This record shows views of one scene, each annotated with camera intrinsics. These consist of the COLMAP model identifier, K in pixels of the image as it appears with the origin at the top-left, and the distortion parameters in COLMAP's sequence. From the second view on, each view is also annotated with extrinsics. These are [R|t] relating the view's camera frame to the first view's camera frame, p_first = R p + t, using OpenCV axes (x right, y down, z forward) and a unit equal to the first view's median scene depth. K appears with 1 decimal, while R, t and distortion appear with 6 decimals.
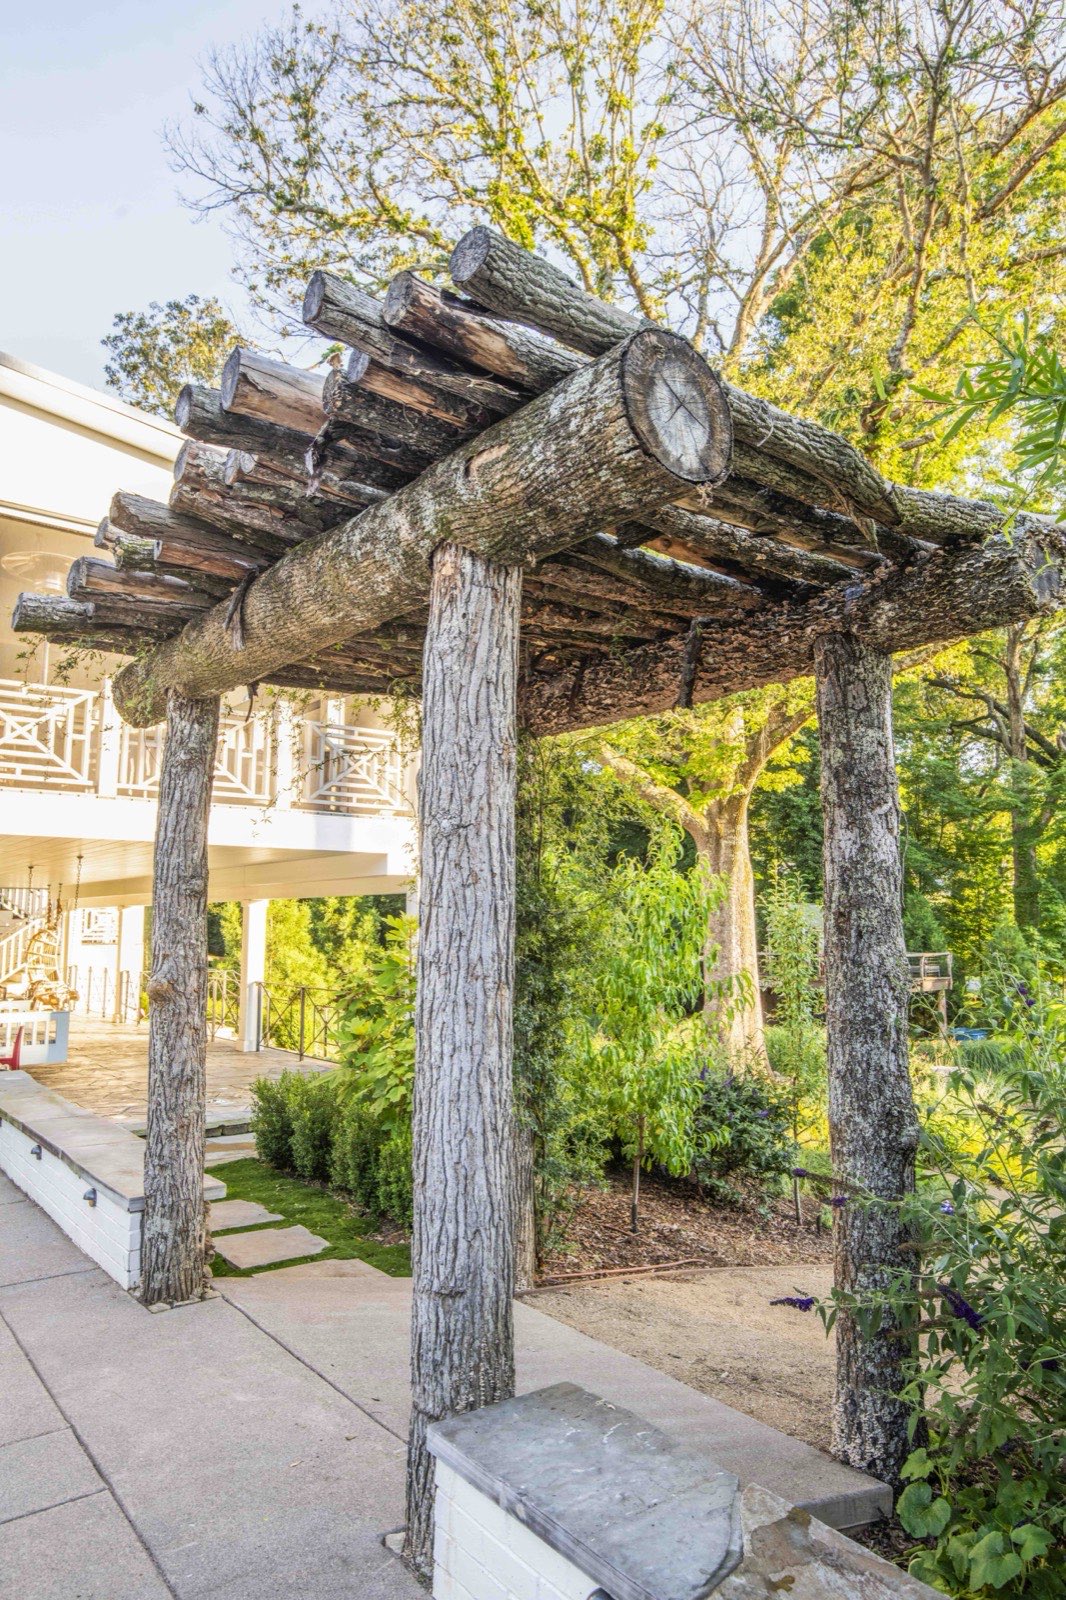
lens RADIAL K [[1031.0, 0, 533.0], [0, 1031.0, 800.0], [0, 0, 1]] dist [-0.000986, -0.001208]
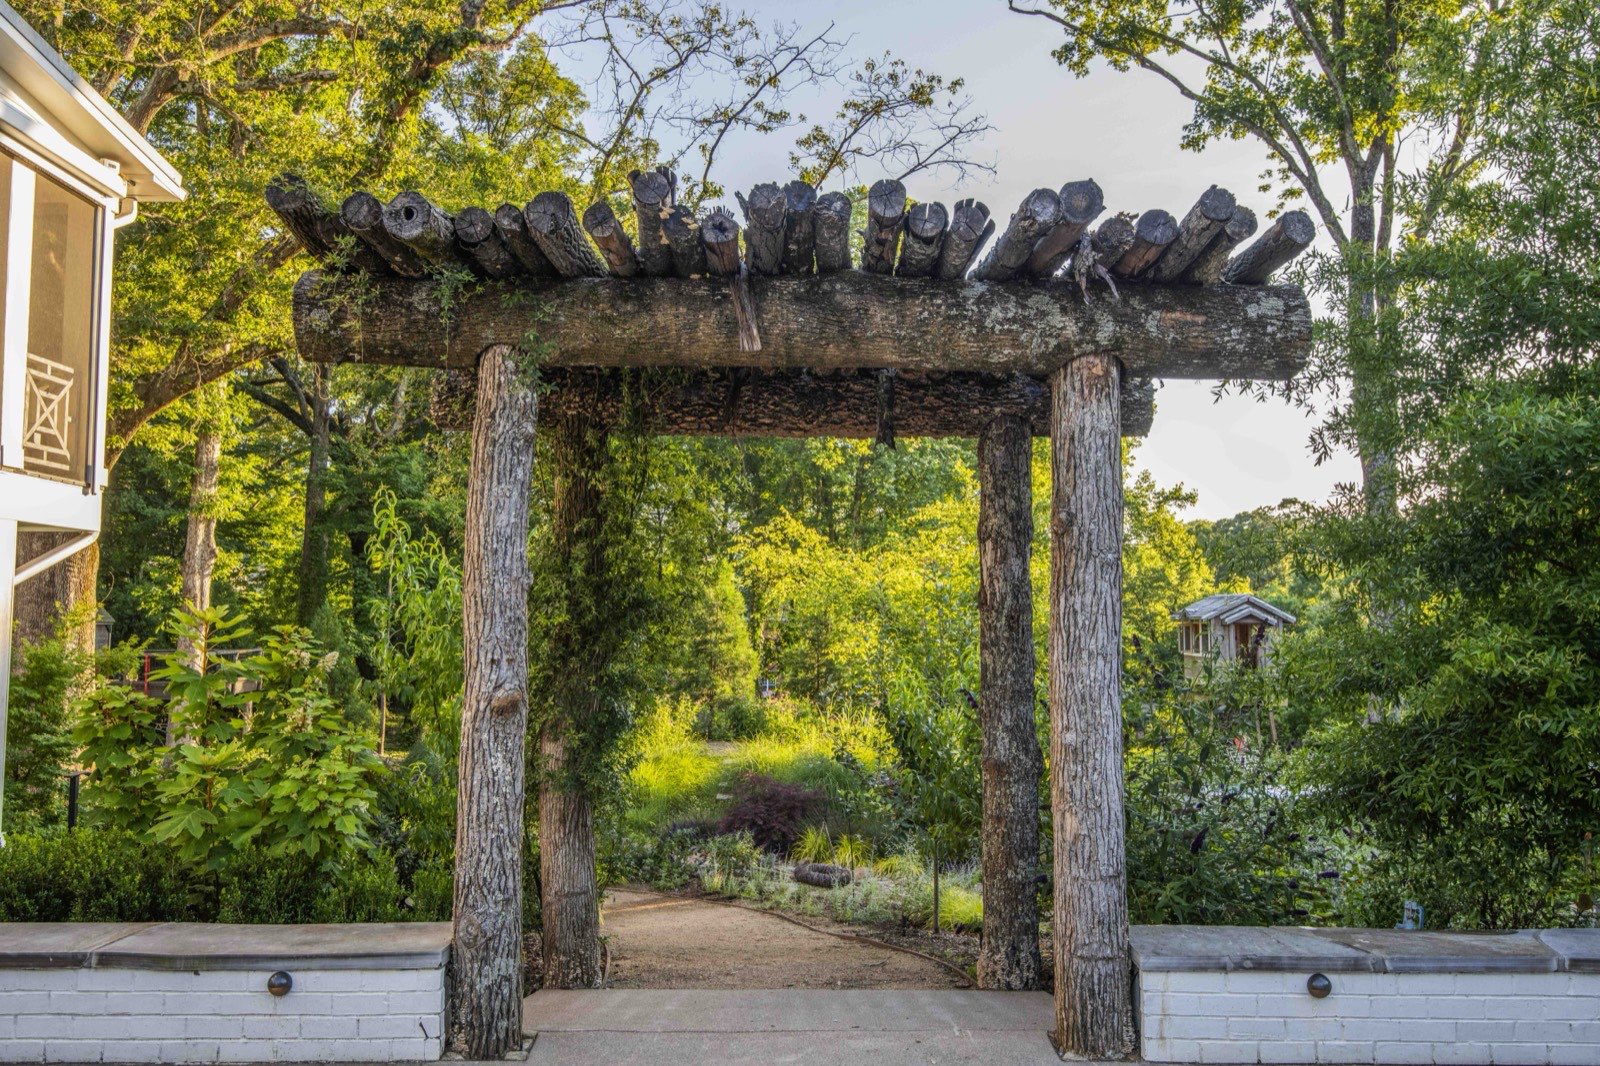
lens RADIAL K [[1179.8, 0, 800.0], [0, 1179.8, 533.0], [0, 0, 1]] dist [0.001568, 0.001156]
pose [[0.602285, 0.059001, 0.796098, -1.254042], [-0.098837, 0.995103, 0.001025, 0.025019], [-0.792139, -0.079301, 0.605167, 0.272848]]
